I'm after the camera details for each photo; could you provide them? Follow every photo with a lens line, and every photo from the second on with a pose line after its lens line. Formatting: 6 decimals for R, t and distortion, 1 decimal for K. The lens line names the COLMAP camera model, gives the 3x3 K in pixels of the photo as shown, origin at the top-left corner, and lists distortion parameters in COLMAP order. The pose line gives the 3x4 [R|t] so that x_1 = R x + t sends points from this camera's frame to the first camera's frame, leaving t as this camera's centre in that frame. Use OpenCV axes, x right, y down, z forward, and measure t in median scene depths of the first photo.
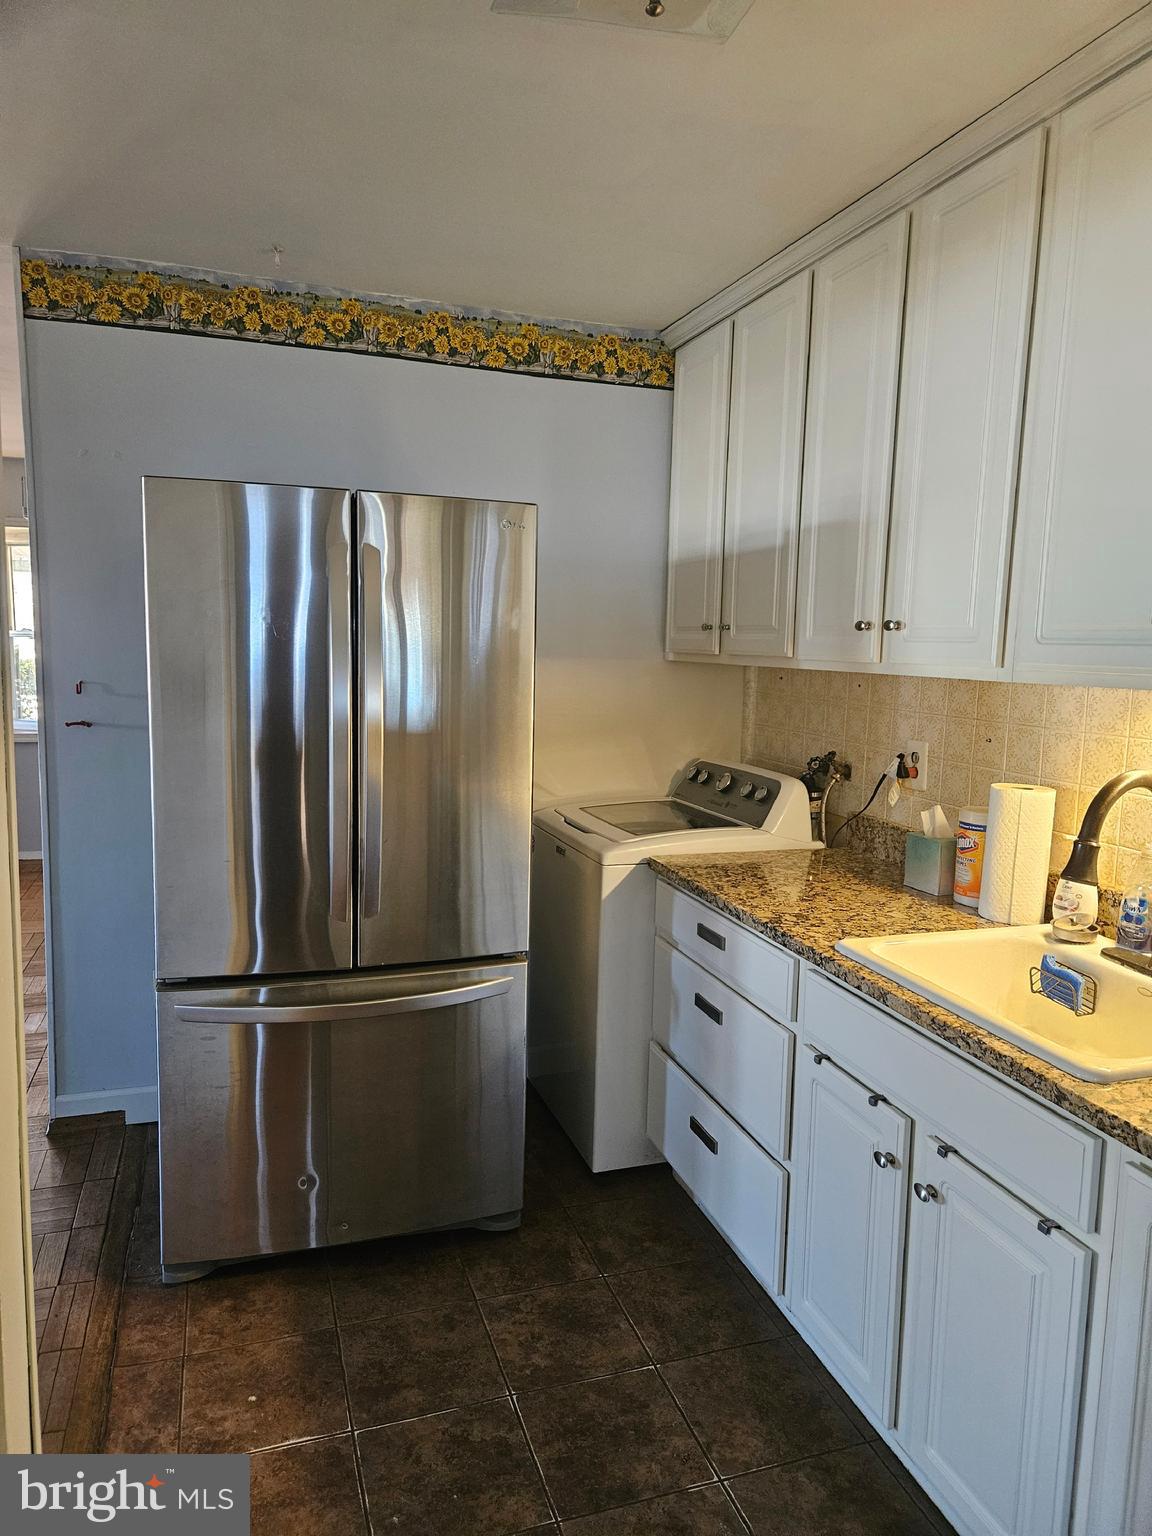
lens RADIAL K [[1026.0, 0, 577.8], [0, 1026.0, 767.1], [0, 0, 1]] dist [0.074944, -0.061871]
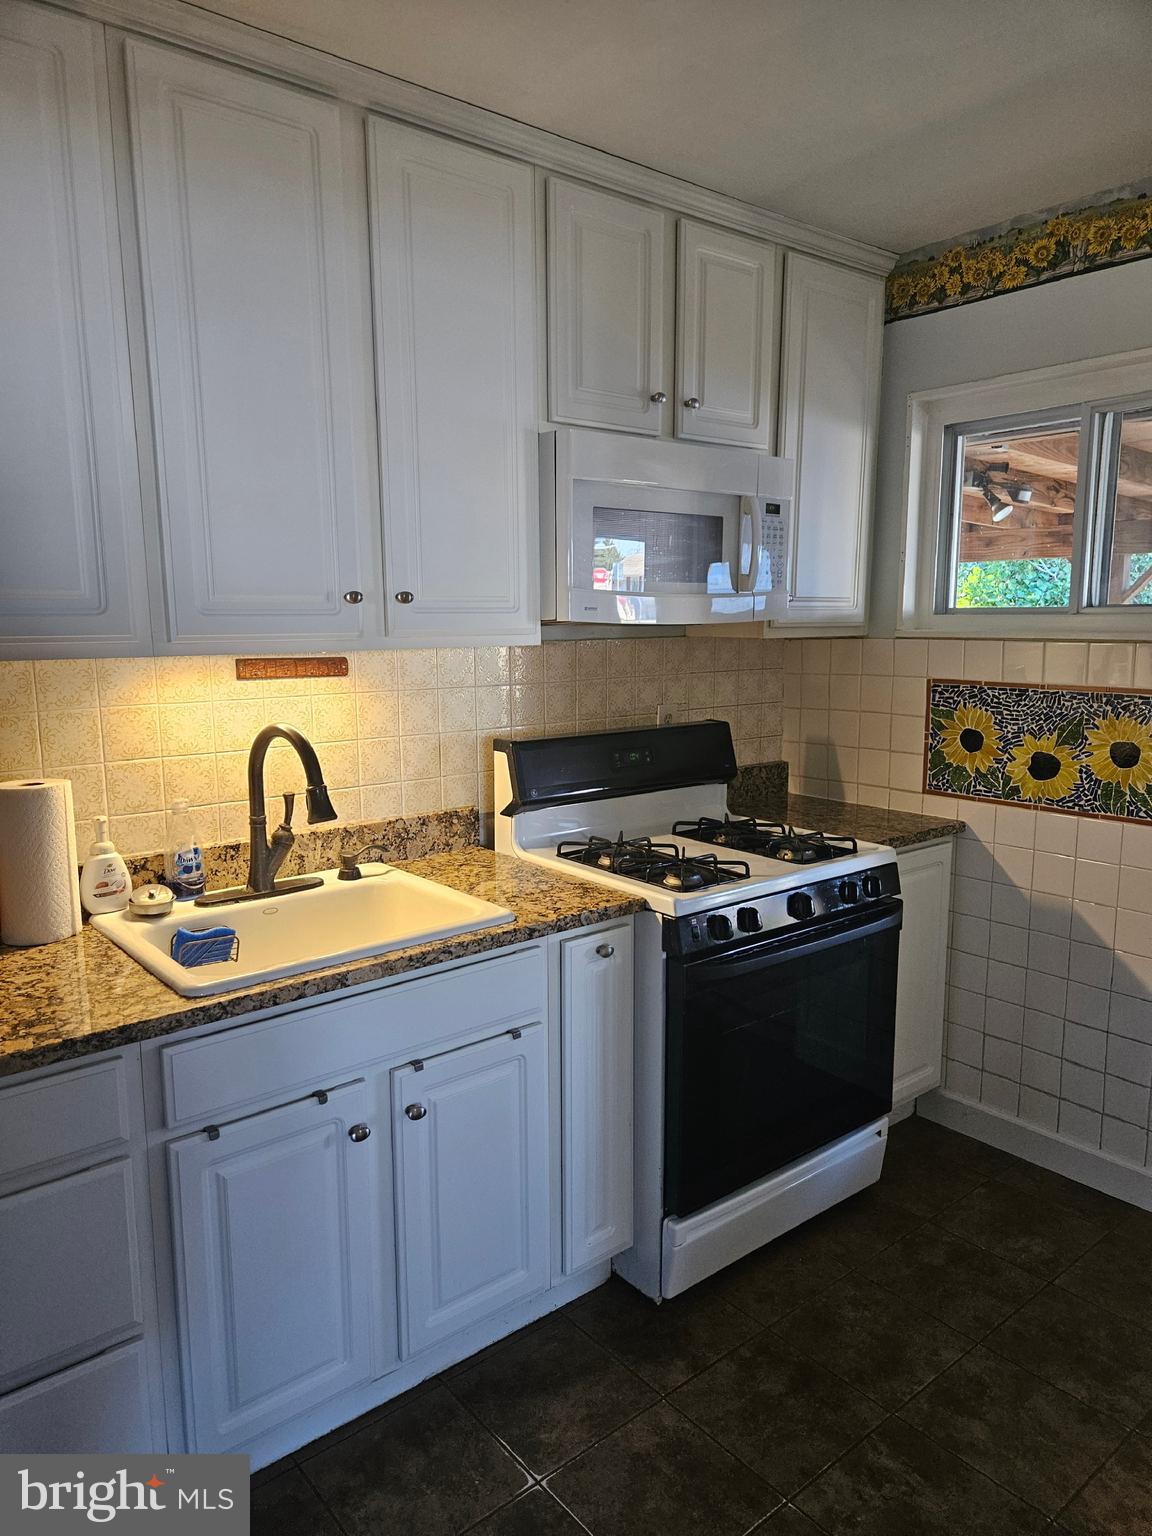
lens RADIAL K [[1026.0, 0, 580.2], [0, 1026.0, 775.2], [0, 0, 1]] dist [0.074944, -0.061871]
pose [[-0.358200, -0.169033, 0.918216, -0.581012], [0.113737, 0.968250, 0.222613, -0.141405], [-0.926691, 0.184175, -0.327602, 0.963641]]
